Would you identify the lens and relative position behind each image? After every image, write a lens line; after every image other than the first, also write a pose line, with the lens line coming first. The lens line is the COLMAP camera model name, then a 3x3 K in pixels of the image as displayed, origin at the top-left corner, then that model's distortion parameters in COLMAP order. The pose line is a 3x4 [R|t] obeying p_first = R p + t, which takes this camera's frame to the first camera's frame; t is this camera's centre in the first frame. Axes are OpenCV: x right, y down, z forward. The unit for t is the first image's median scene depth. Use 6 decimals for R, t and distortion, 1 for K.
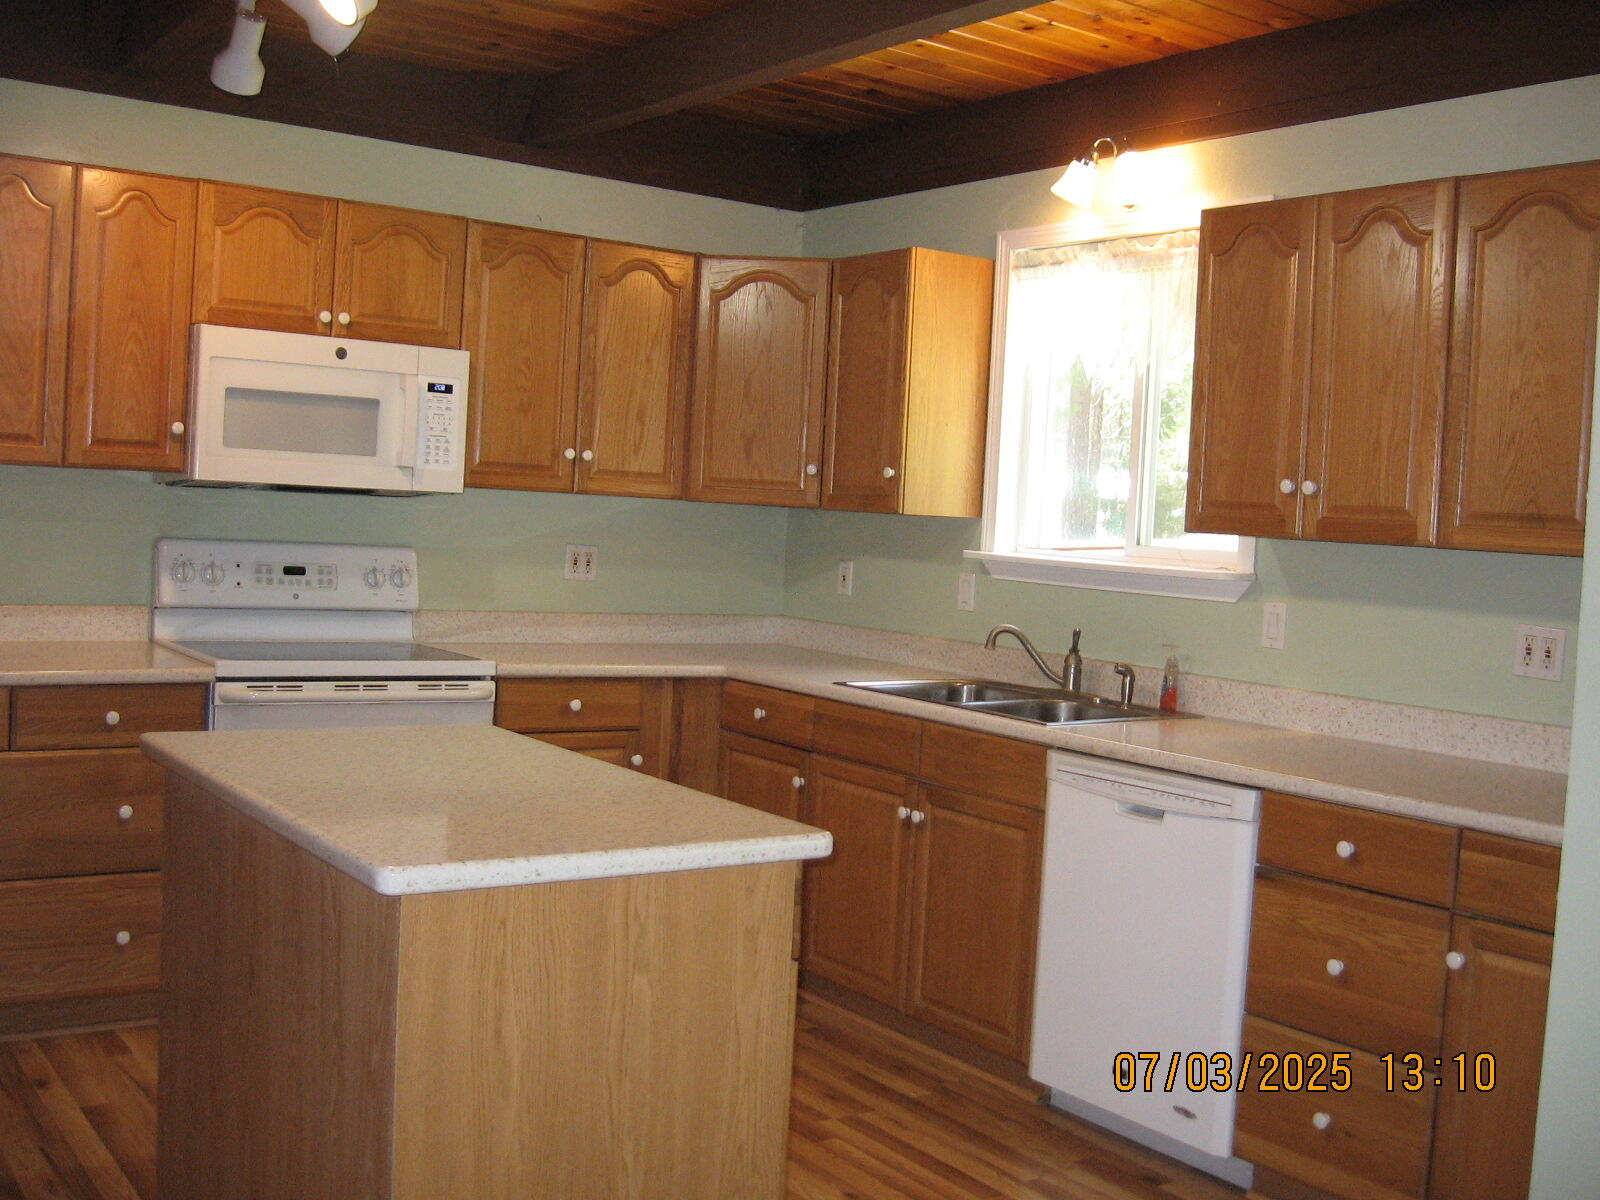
lens RADIAL K [[1672.1, 0, 803.9], [0, 1672.1, 574.5], [0, 0, 1]] dist [-0.128015, 0.038313]
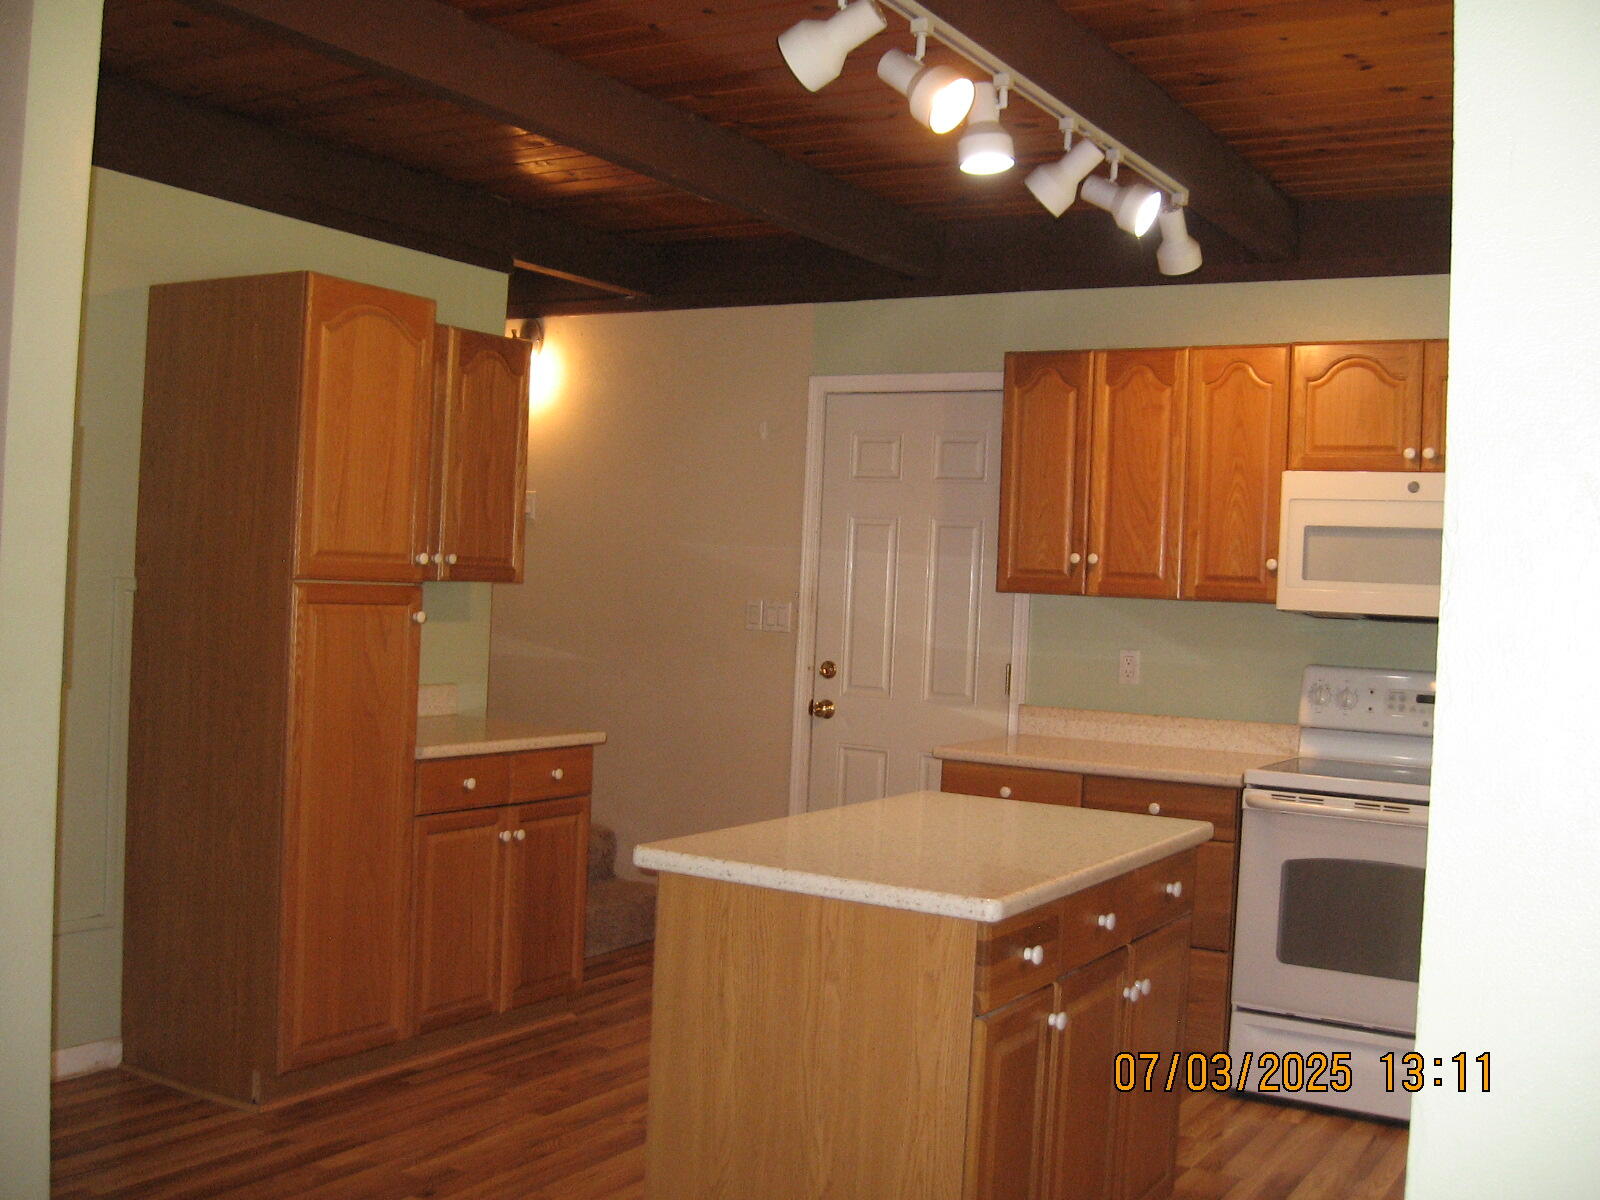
lens RADIAL K [[1672.1, 0, 803.9], [0, 1672.1, 574.5], [0, 0, 1]] dist [-0.128015, 0.038313]
pose [[0.392603, -0.040874, -0.918799, 0.520777], [-0.059706, 0.995772, -0.069811, 0.015988], [0.917768, 0.082266, 0.388503, 0.253483]]
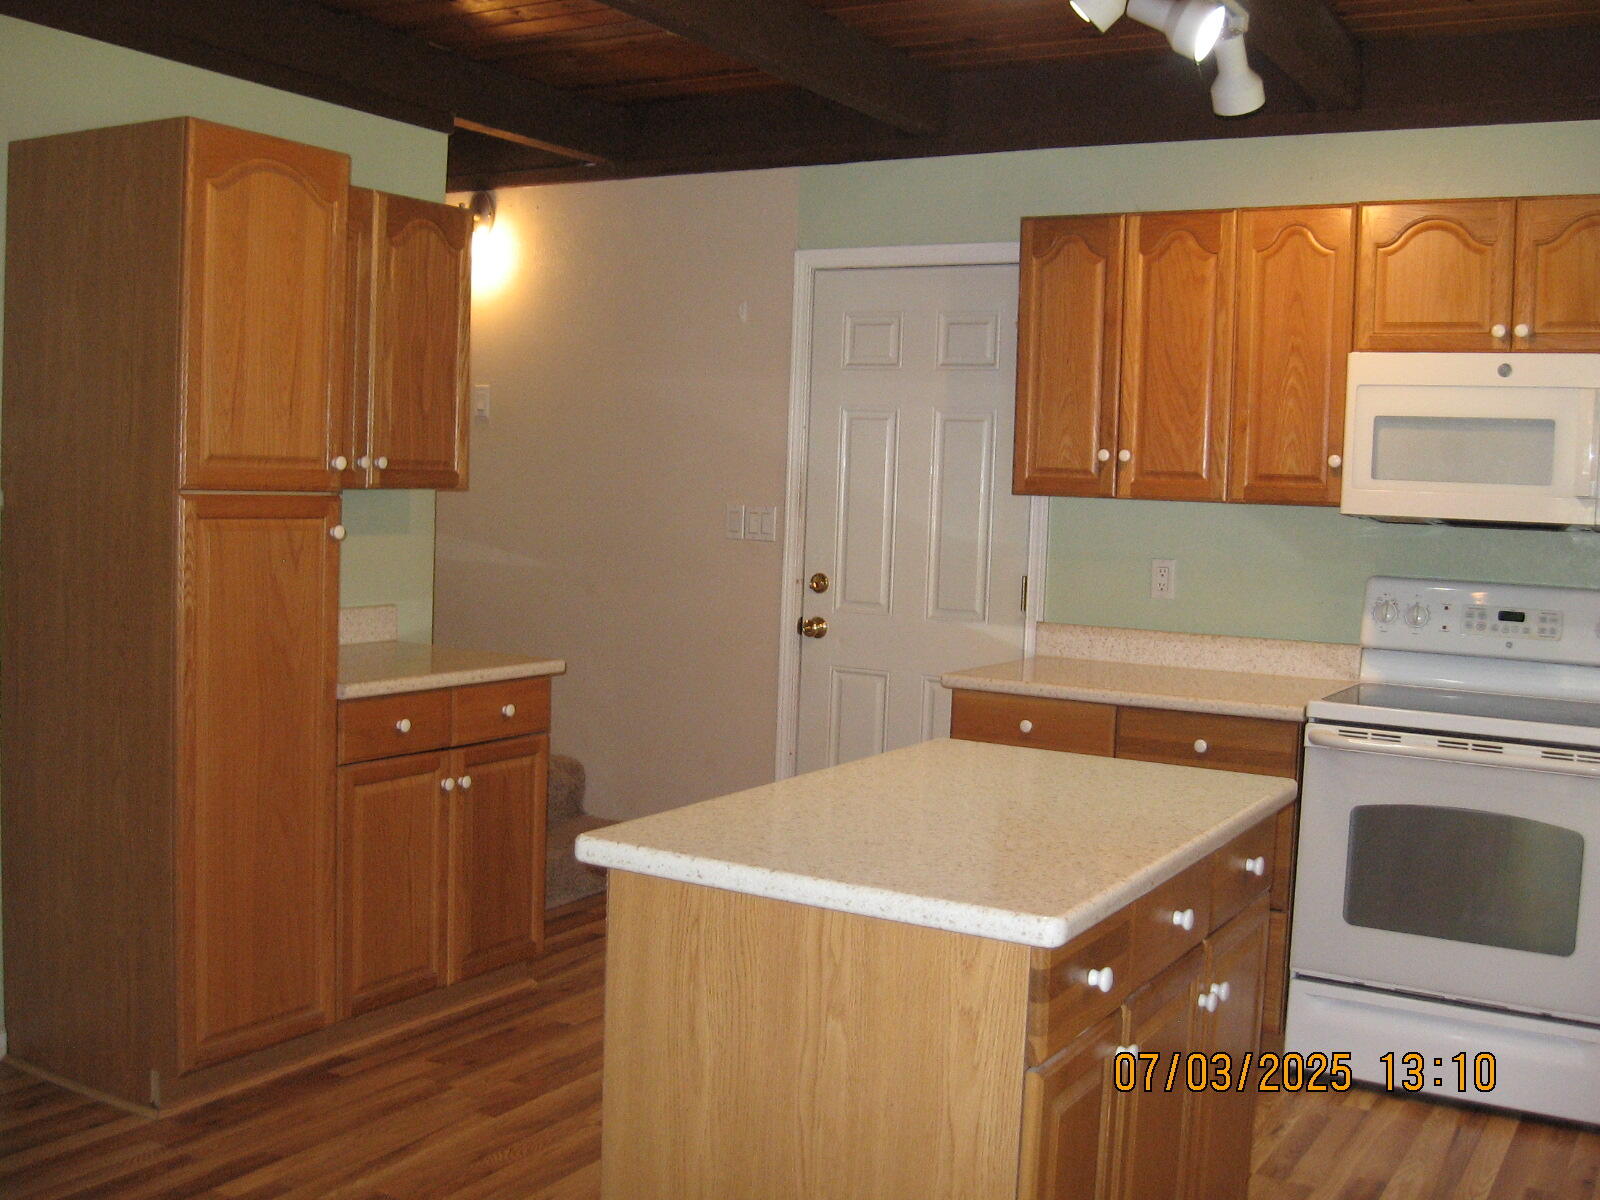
lens RADIAL K [[1672.1, 0, 803.9], [0, 1672.1, 574.5], [0, 0, 1]] dist [-0.128015, 0.038313]
pose [[0.400713, 0.011040, -0.916137, 0.375954], [-0.050271, 0.998686, -0.009954, 0.003275], [0.914823, 0.050044, 0.400741, 0.312873]]
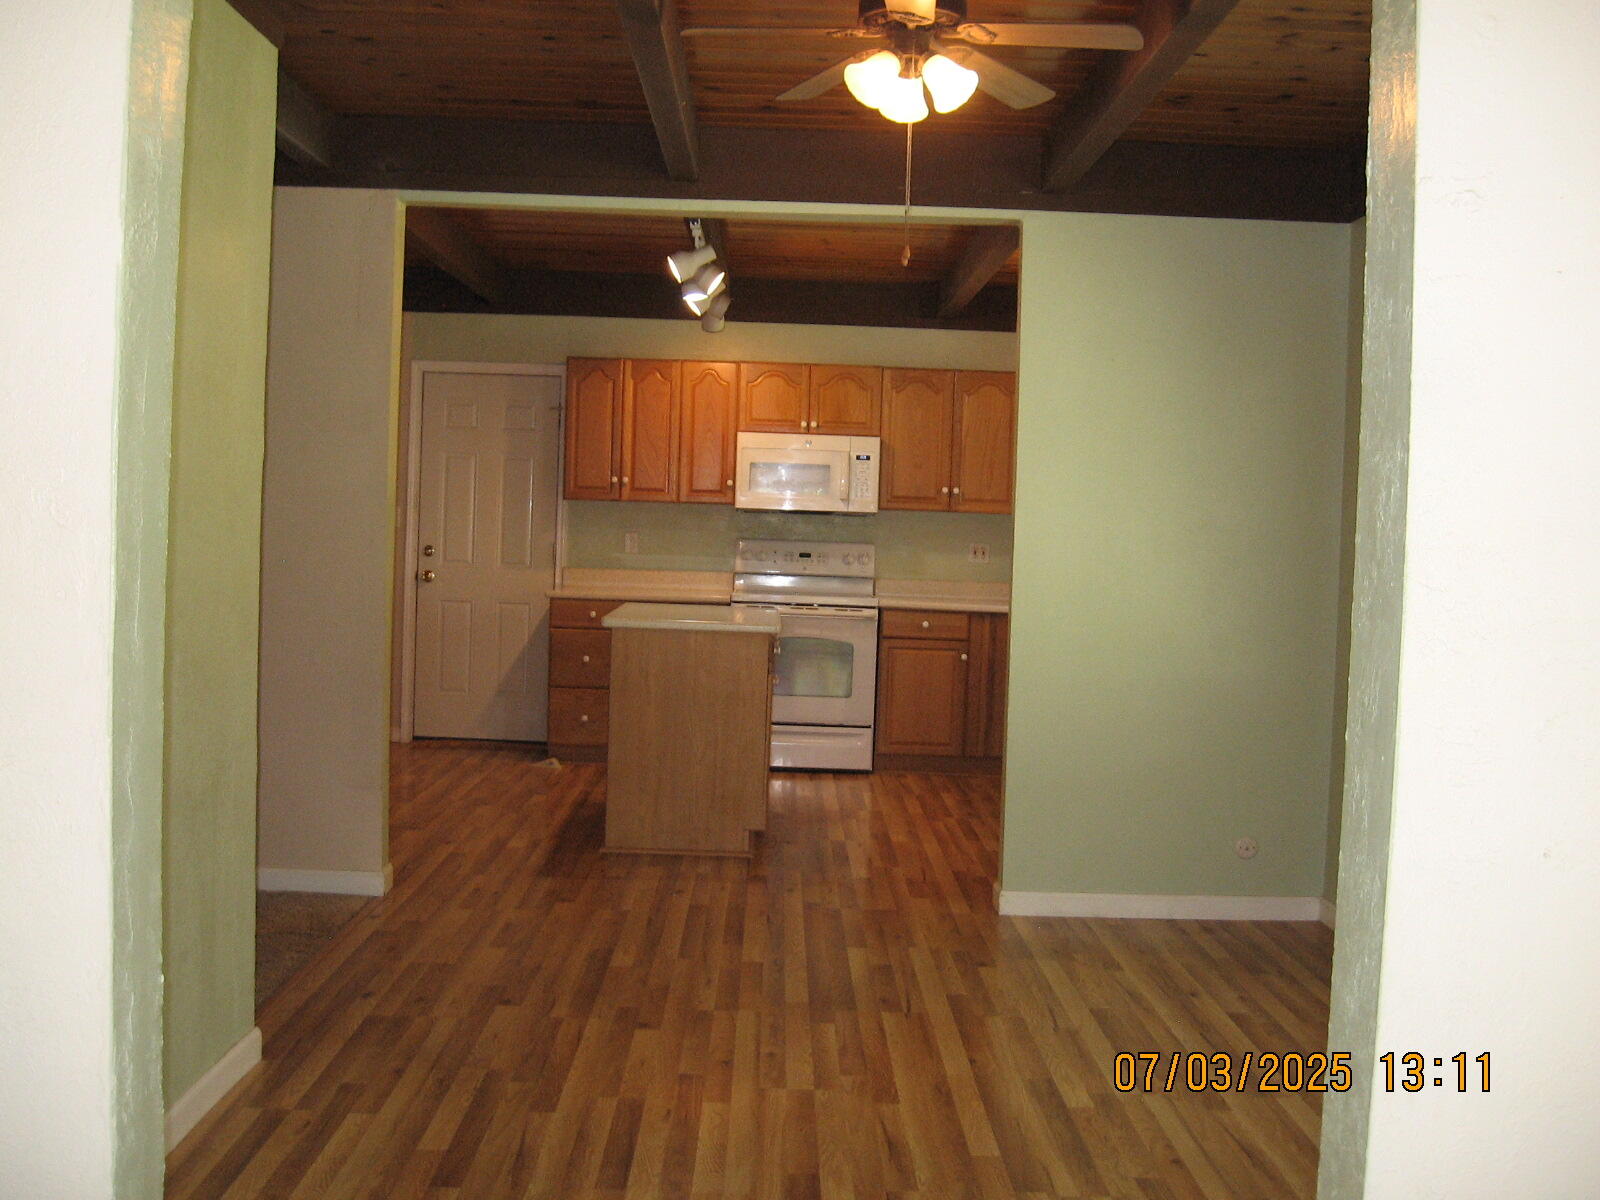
lens RADIAL K [[1672.1, 0, 803.9], [0, 1672.1, 574.5], [0, 0, 1]] dist [-0.128015, 0.038313]
pose [[0.819752, -0.009947, -0.572633, 0.866802], [-0.011275, 0.999375, -0.033501, 0.091697], [0.572608, 0.033919, 0.819127, -0.641869]]
